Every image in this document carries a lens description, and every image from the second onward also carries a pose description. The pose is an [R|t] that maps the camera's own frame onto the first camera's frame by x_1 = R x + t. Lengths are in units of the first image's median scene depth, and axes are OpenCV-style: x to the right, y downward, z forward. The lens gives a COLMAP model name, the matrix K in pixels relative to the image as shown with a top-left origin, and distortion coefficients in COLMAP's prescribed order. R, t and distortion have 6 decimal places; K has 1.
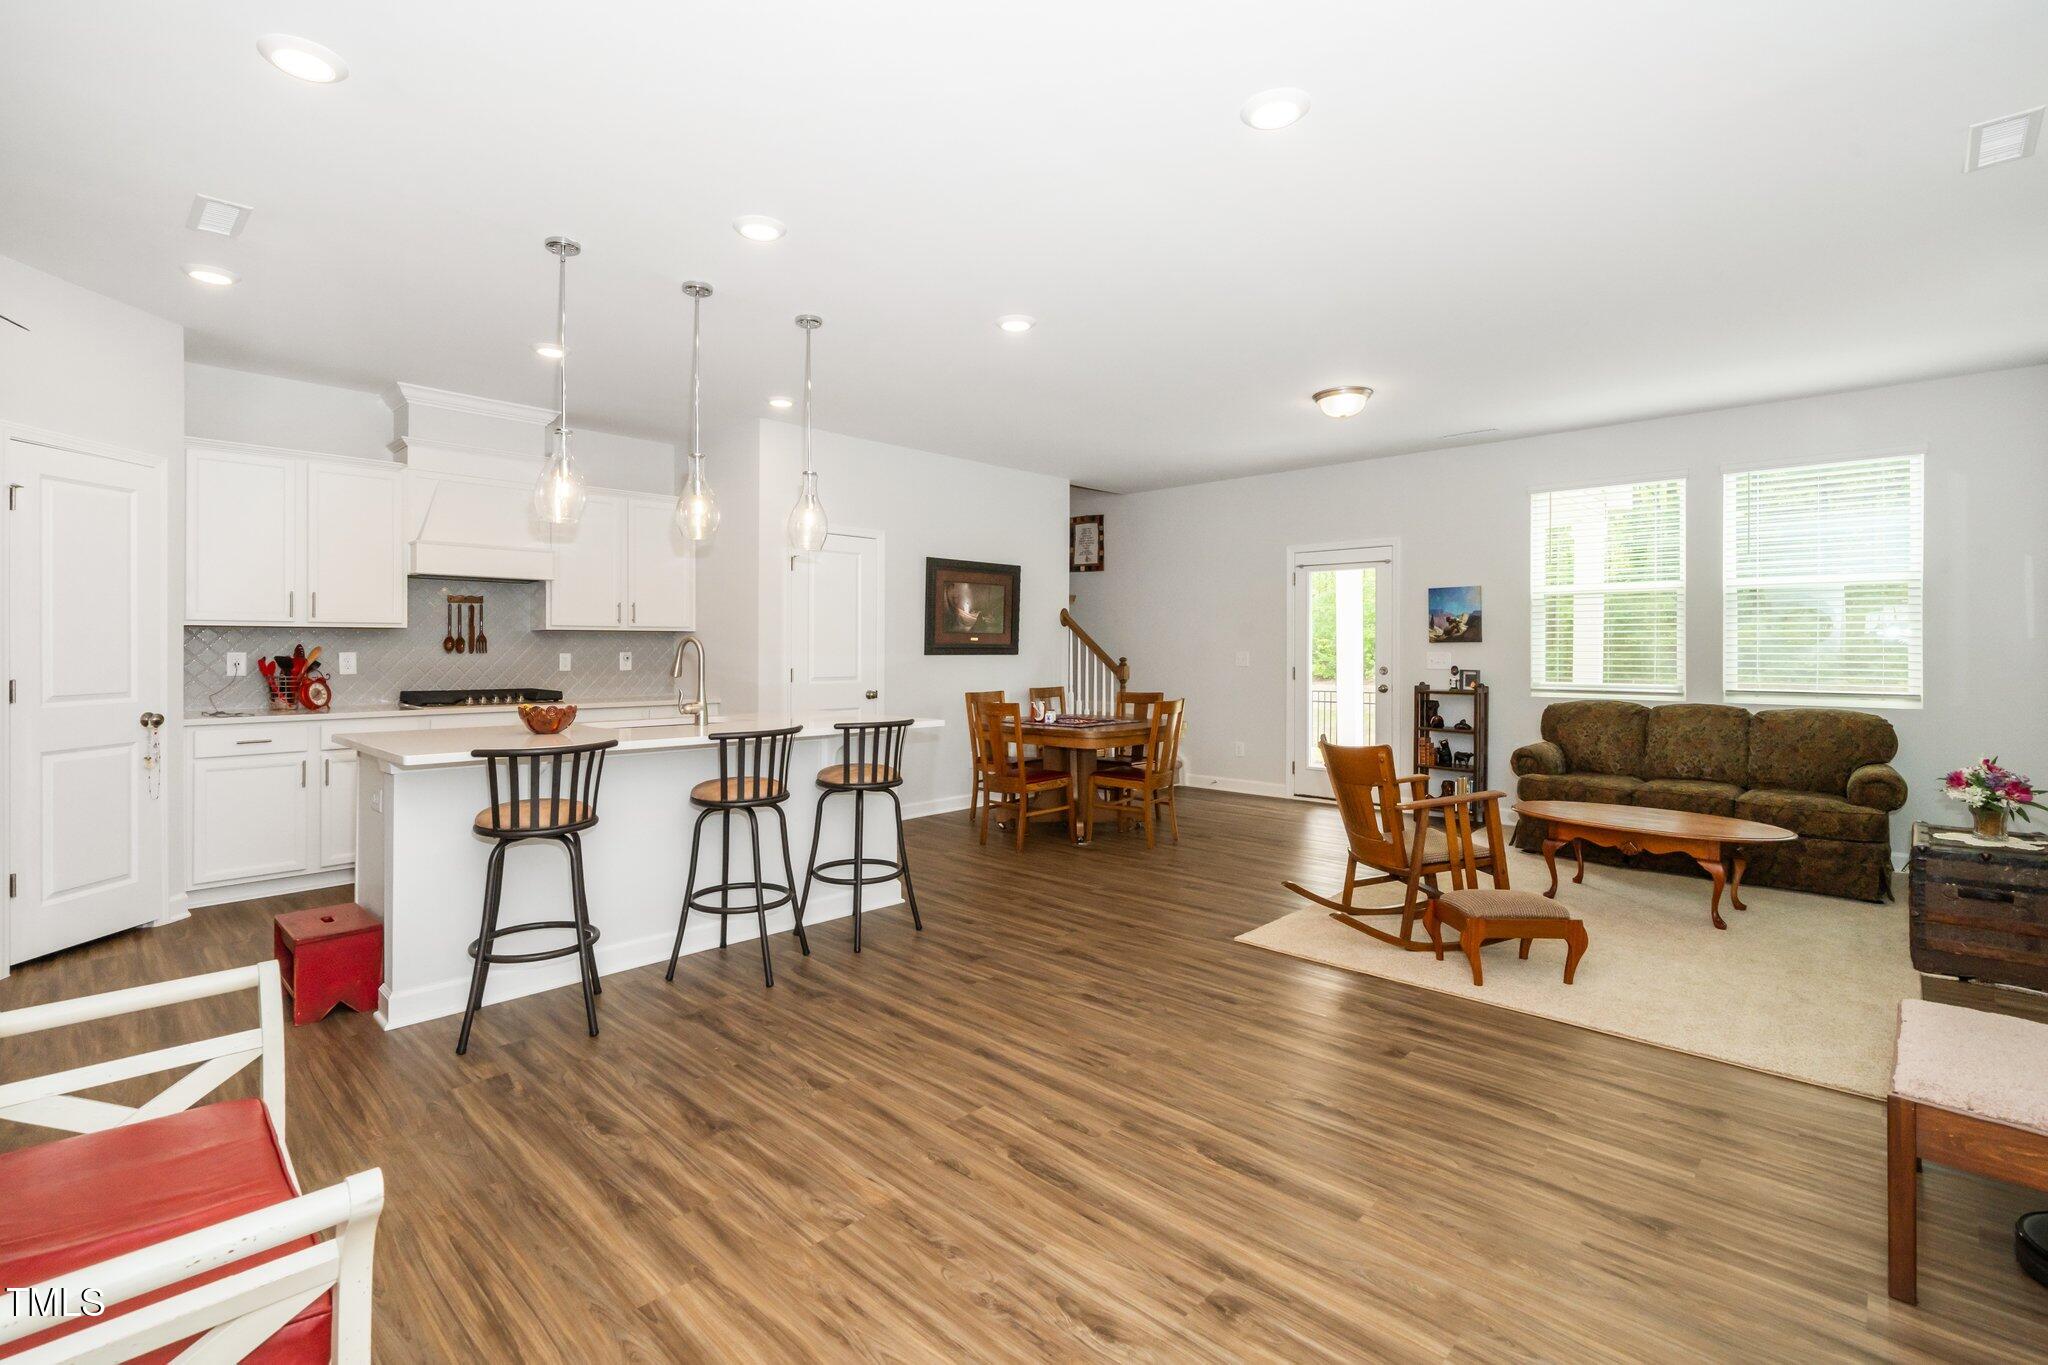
lens RADIAL K [[922.7, 0, 998.7], [0, 922.7, 647.1], [0, 0, 1]] dist [-0.000235, -0.000393]
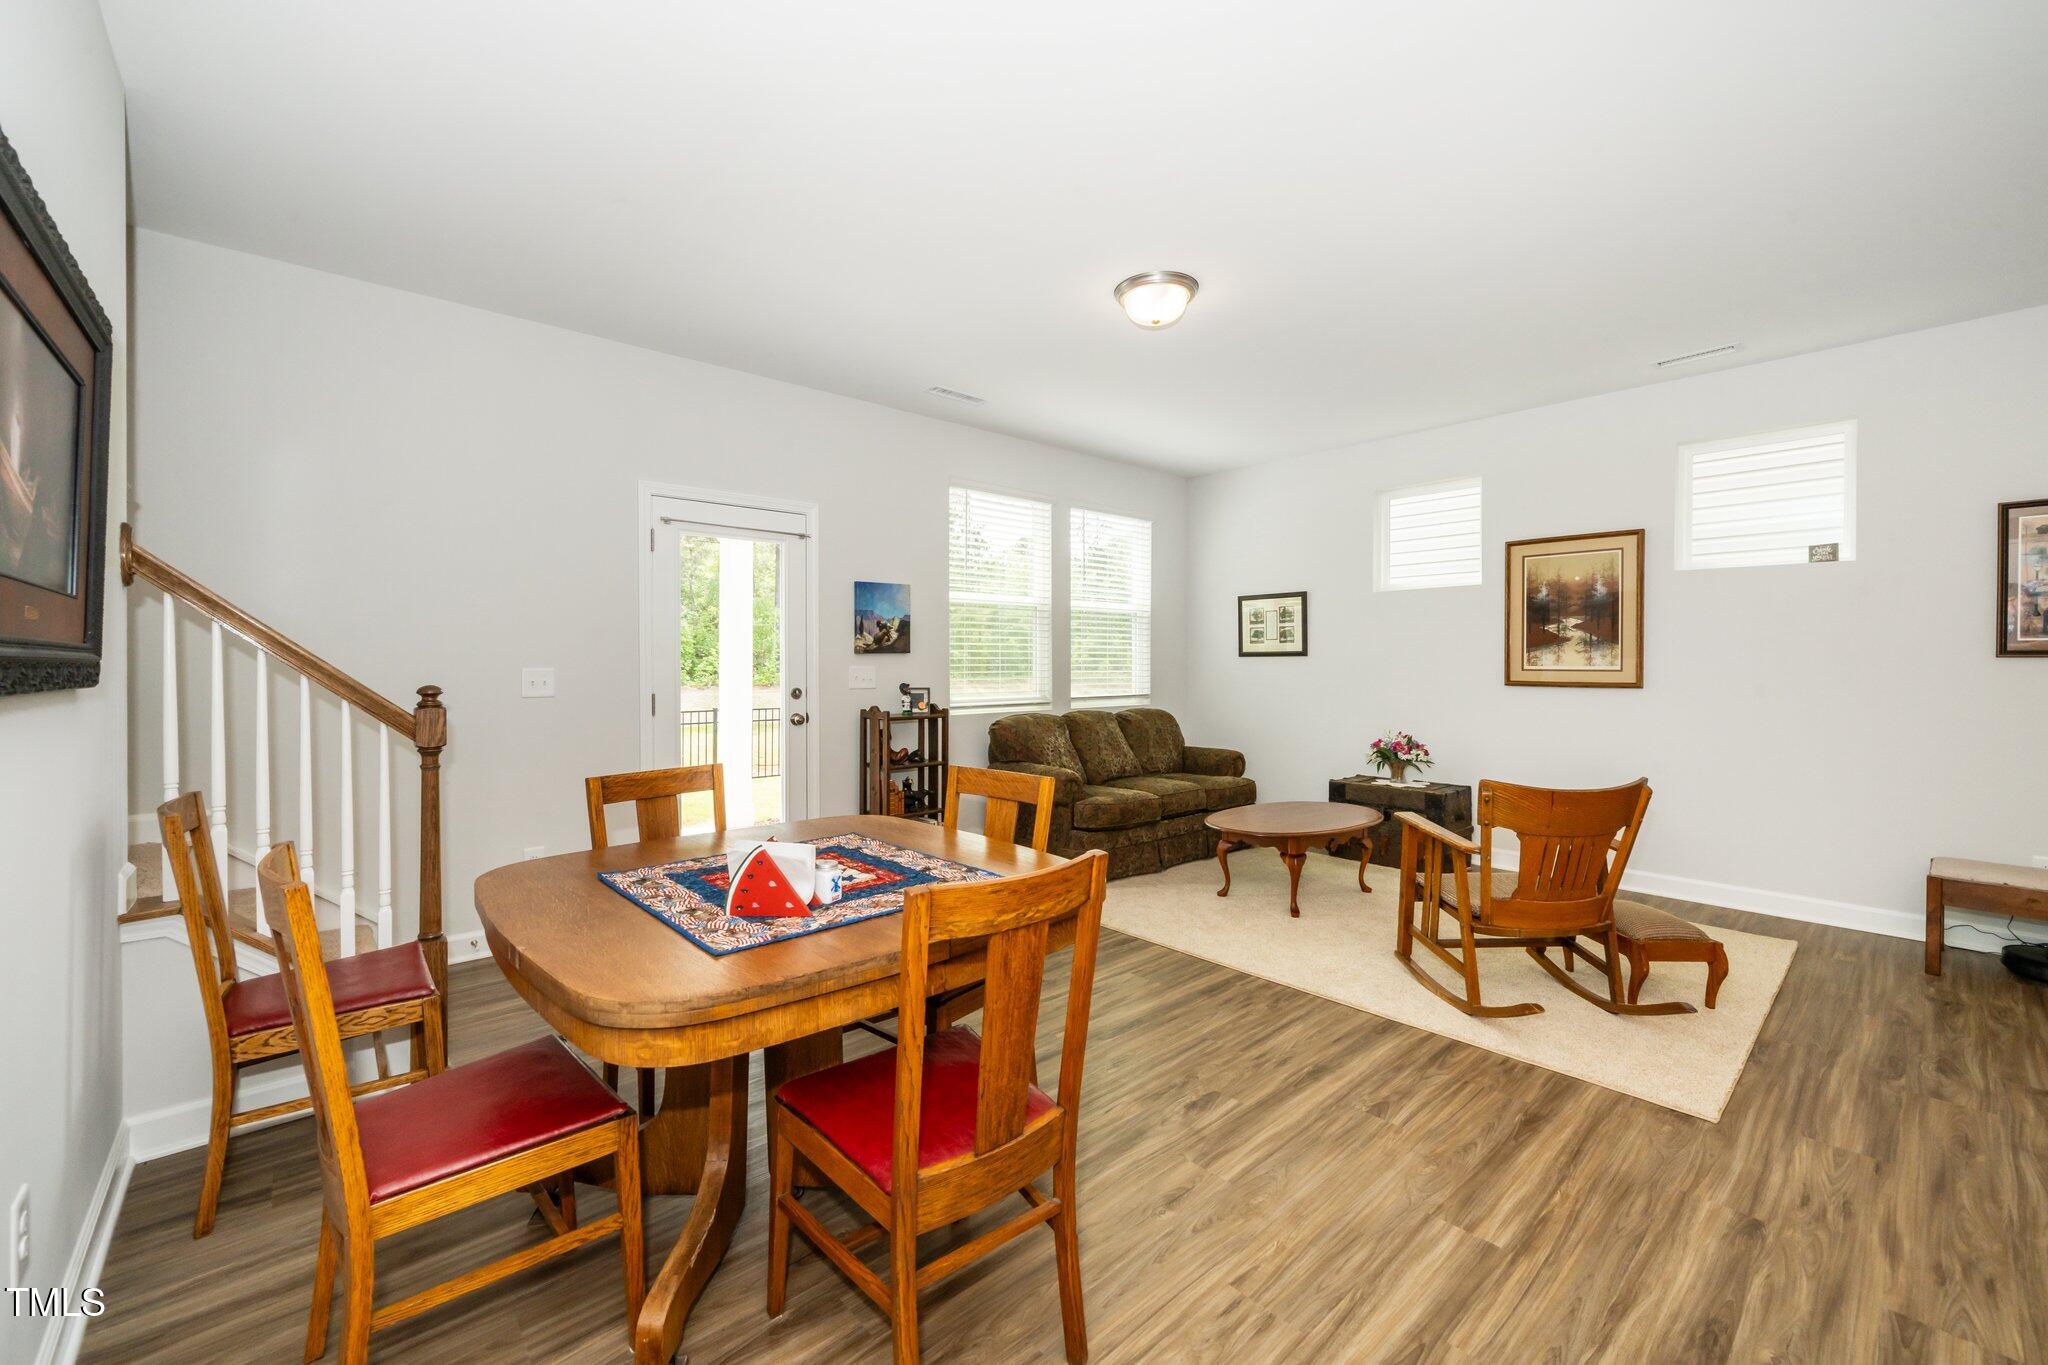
lens RADIAL K [[819.6, 0, 1018.5], [0, 819.6, 675.3], [0, 0, 1]] dist [-0.000261, -0.000051]
pose [[0.074605, -0.018135, 0.997048, -0.220890], [0.000260, 0.999835, 0.018166, 0.000881], [-0.997213, -0.001096, 0.074597, 0.944812]]
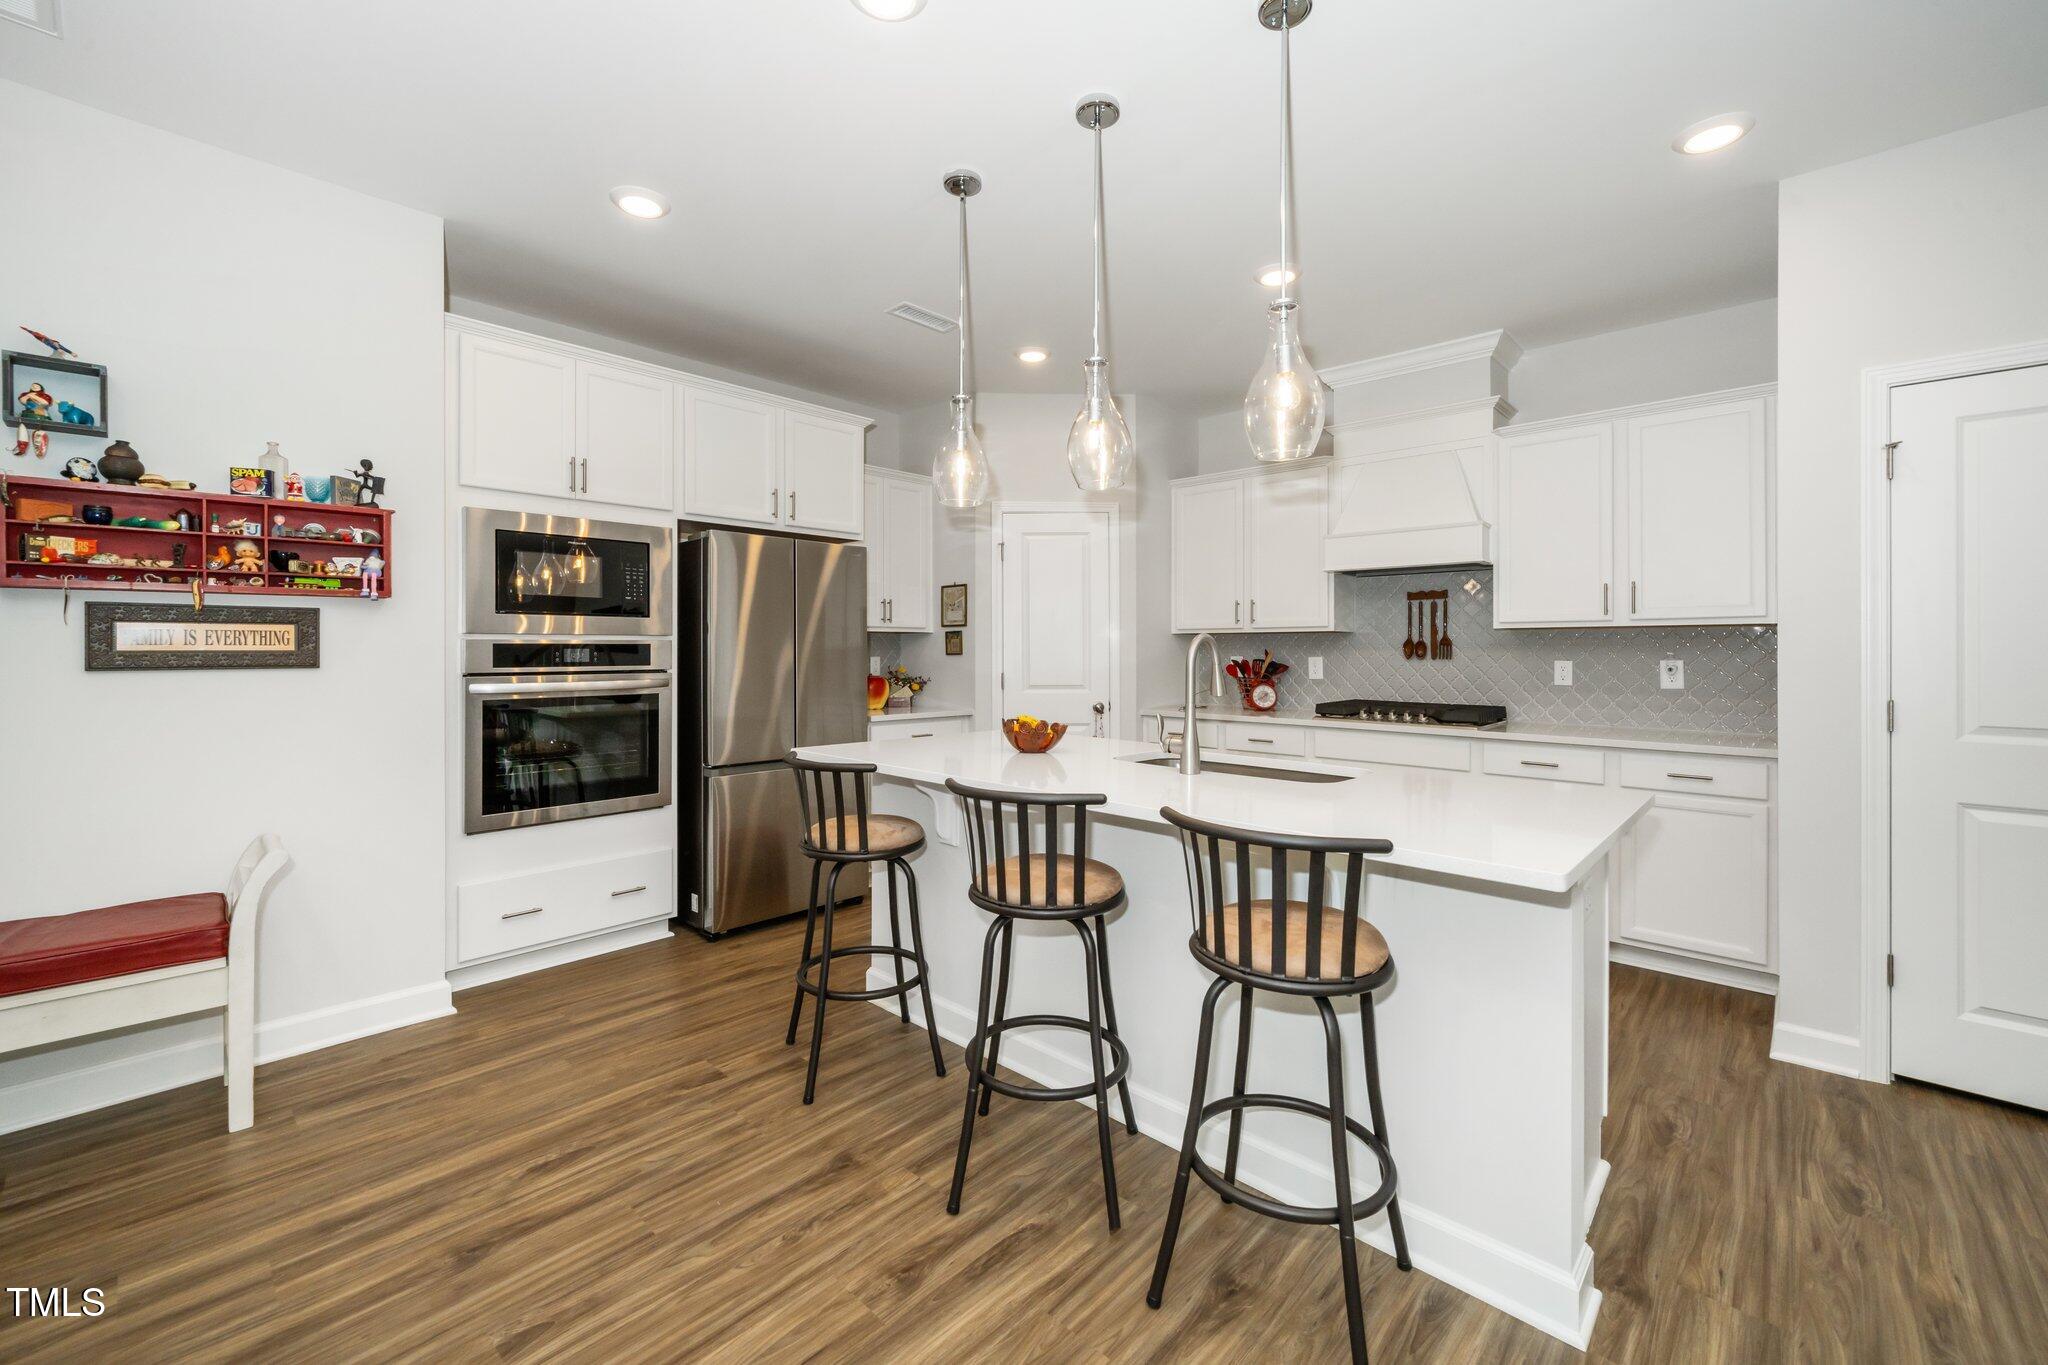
lens RADIAL K [[831.0, 0, 1020.3], [0, 831.0, 647.2], [0, 0, 1]] dist [-0.002104, -0.000034]
pose [[0.020902, -0.007149, -0.999756, 0.167204], [-0.003765, 0.999967, -0.007229, 0.002439], [0.999774, 0.003916, 0.020875, 0.585031]]
